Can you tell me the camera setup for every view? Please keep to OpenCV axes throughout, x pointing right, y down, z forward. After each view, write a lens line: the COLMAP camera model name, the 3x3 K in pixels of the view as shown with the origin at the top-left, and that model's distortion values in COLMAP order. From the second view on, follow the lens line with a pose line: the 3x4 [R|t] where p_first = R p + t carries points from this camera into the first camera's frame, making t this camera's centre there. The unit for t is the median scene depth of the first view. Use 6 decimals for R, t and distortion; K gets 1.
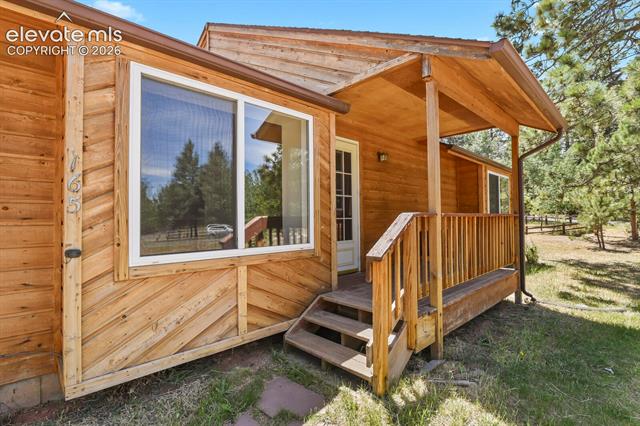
lens RADIAL K [[309.4, 0, 324.7], [0, 309.4, 213.8], [0, 0, 1]] dist [-0.010271, -0.001341]
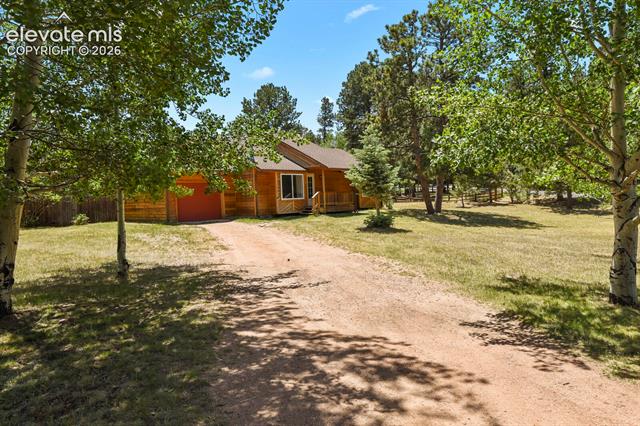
lens RADIAL K [[357.5, 0, 320.0], [0, 357.5, 213.0], [0, 0, 1]] dist [0.001191, 0.000056]
pose [[0.997650, -0.027316, 0.062837, -0.184649], [0.023661, 0.998025, 0.058198, 0.000893], [-0.064303, -0.056575, 0.996325, -6.231840]]
